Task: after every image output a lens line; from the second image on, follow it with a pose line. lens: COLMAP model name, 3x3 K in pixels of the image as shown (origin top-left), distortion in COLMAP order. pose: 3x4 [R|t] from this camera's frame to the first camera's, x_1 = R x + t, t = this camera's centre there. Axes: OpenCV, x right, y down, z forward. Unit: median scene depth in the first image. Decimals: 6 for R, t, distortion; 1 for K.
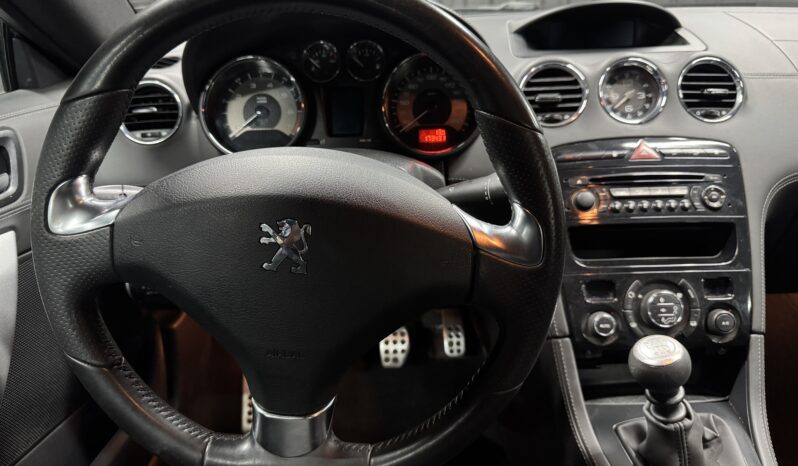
lens RADIAL K [[570.2, 0, 399.0], [0, 570.2, 233.0], [0, 0, 1]] dist [0.039794, -0.068962]
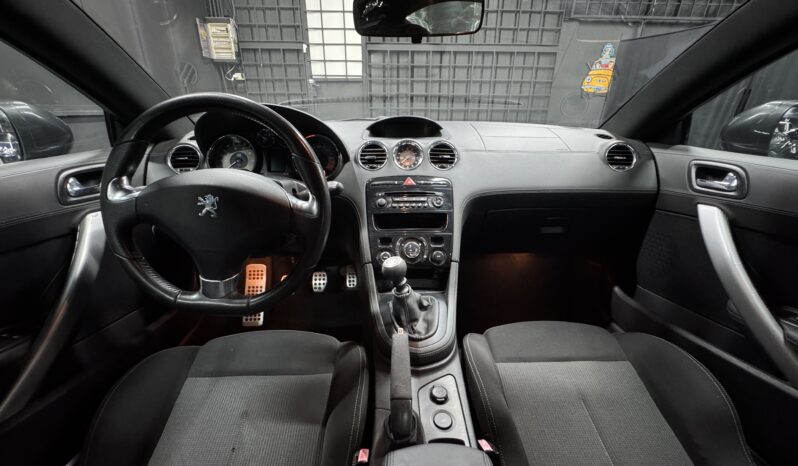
lens RADIAL K [[317.9, 0, 399.0], [0, 317.9, 233.0], [0, 0, 1]] dist [0.000124, -0.000138]
pose [[0.998101, 0.012699, 0.060283, 0.318464], [-0.010135, 0.999039, -0.042640, 0.113039], [-0.060767, 0.041948, 0.997270, -0.231764]]
